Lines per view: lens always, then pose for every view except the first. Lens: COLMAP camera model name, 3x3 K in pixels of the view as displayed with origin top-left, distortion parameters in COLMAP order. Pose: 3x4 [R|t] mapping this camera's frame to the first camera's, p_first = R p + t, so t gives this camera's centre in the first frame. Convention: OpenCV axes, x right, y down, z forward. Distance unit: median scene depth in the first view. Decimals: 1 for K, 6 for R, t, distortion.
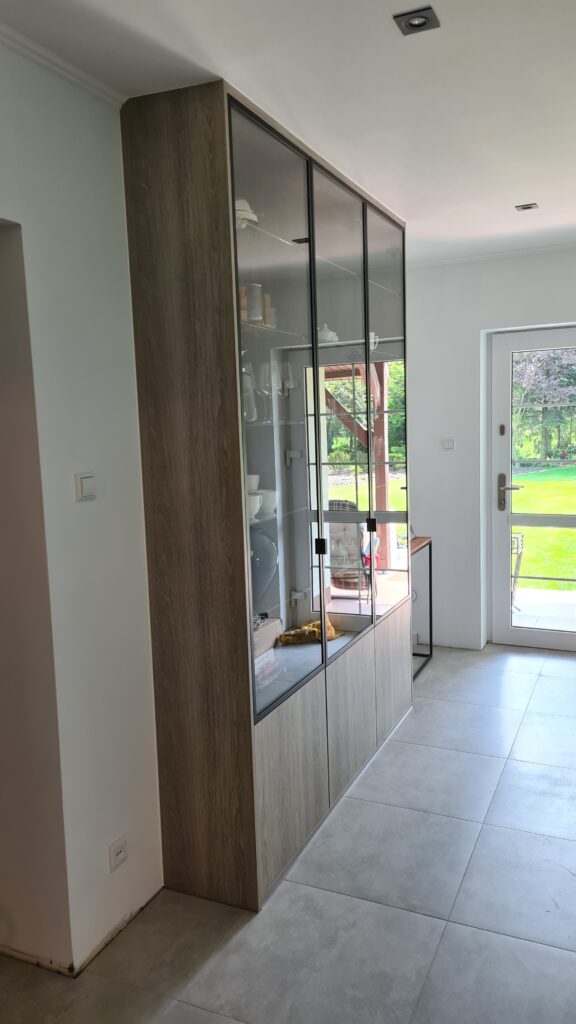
lens RADIAL K [[790.2, 0, 288.0], [0, 790.2, 512.0], [0, 0, 1]] dist [0.104812, -0.102228]
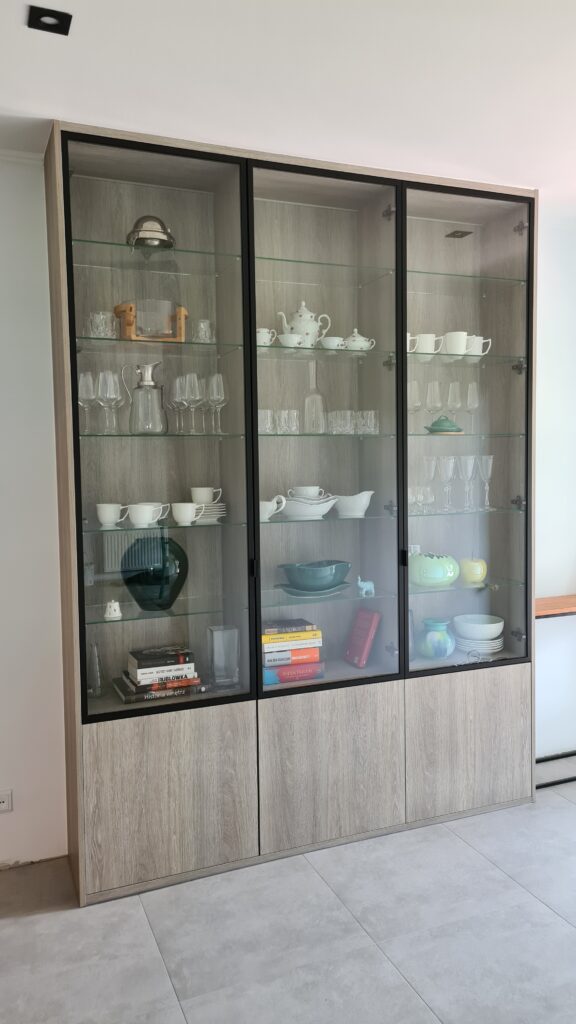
lens RADIAL K [[790.2, 0, 288.0], [0, 790.2, 512.0], [0, 0, 1]] dist [0.104812, -0.102228]
pose [[0.720112, 0.074399, -0.689857, 0.813823], [-0.092281, 0.995672, 0.011052, -0.042480], [0.687693, 0.055702, 0.723861, 0.398298]]
